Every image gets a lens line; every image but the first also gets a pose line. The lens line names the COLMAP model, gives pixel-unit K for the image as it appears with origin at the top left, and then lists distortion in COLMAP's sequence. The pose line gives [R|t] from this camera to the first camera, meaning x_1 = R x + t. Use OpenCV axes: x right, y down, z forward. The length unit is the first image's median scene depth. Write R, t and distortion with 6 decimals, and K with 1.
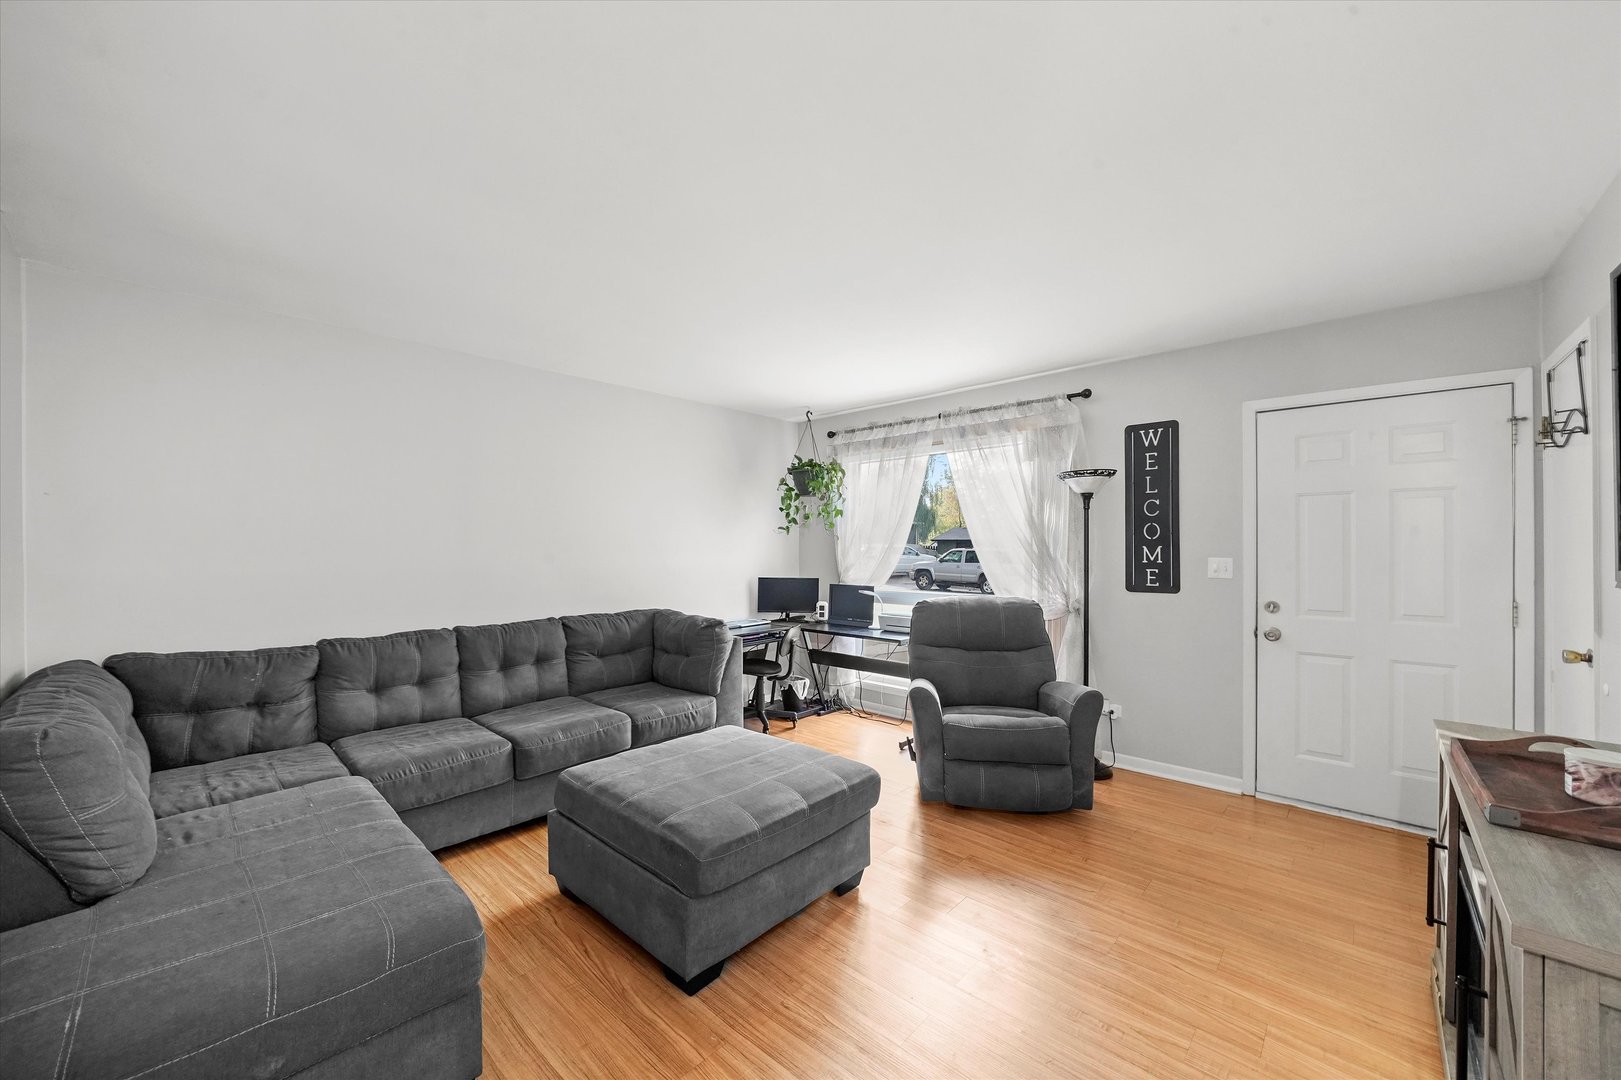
lens RADIAL K [[601.0, 0, 794.9], [0, 601.0, 540.2], [0, 0, 1]] dist [-0.000478, -0.000071]
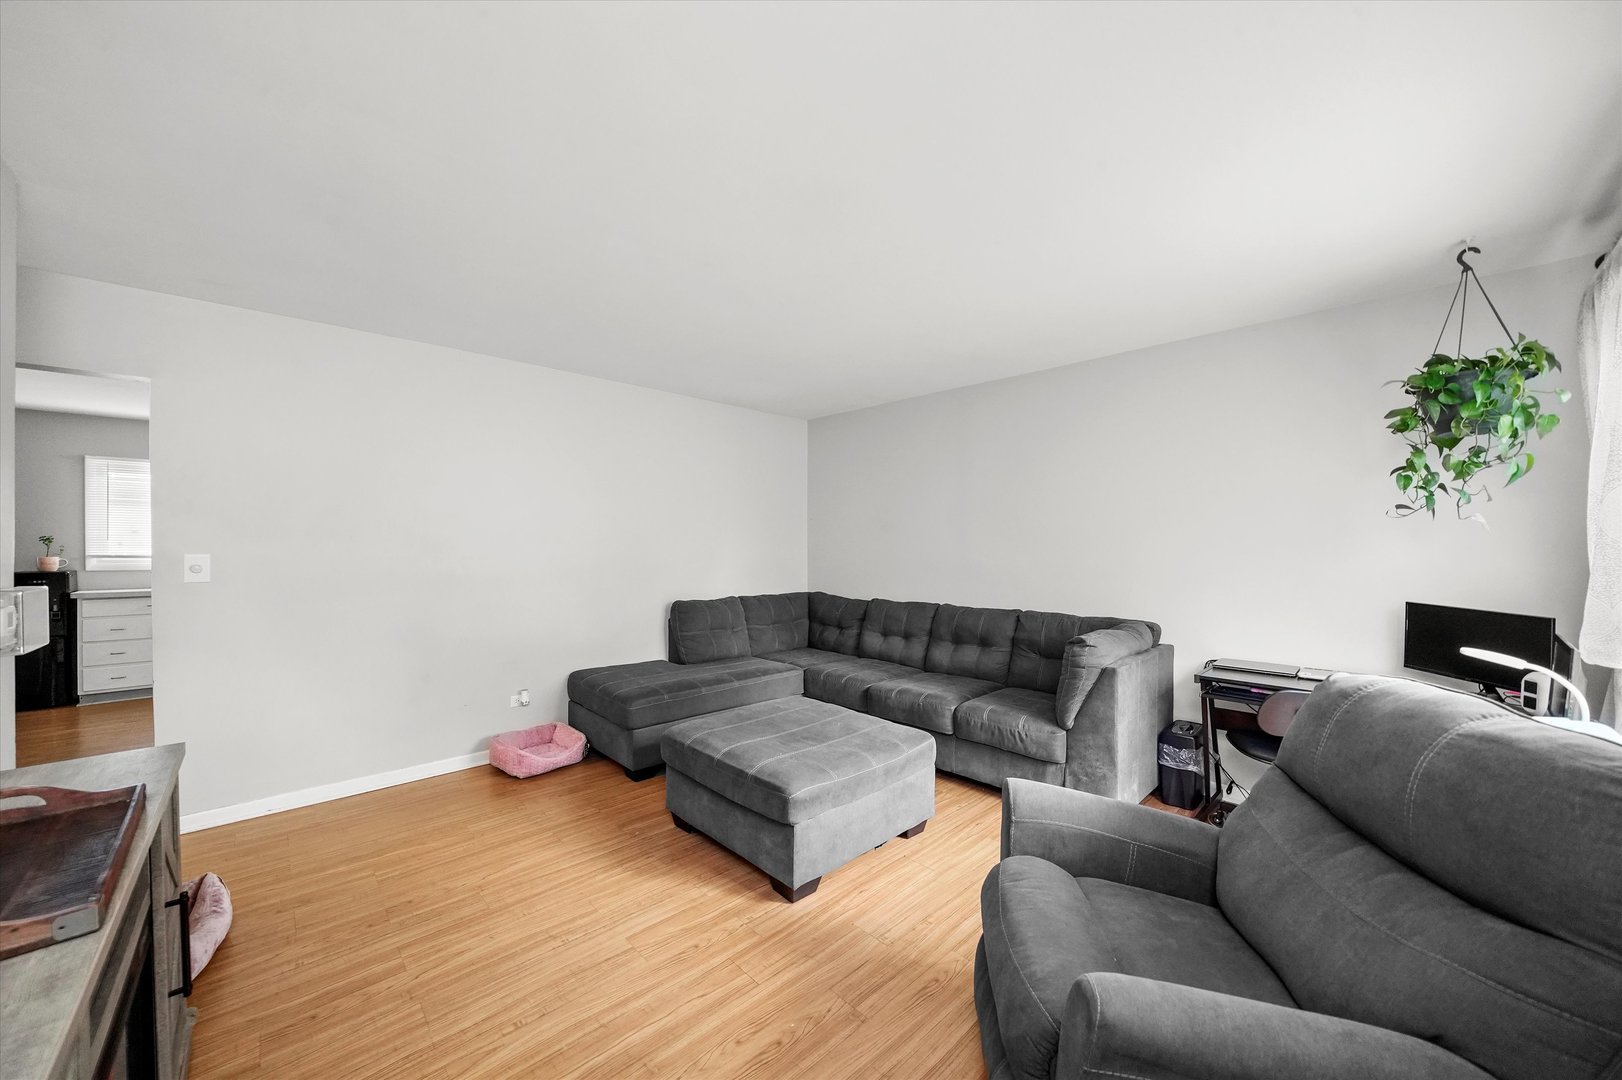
lens RADIAL K [[601.4, 0, 795.4], [0, 601.4, 540.2], [0, 0, 1]] dist [-0.000478, -0.000071]
pose [[-0.074485, -0.005312, -0.997208, 0.831192], [0.007806, 0.999952, -0.005910, 0.014342], [0.997192, -0.008224, -0.074440, 0.865620]]
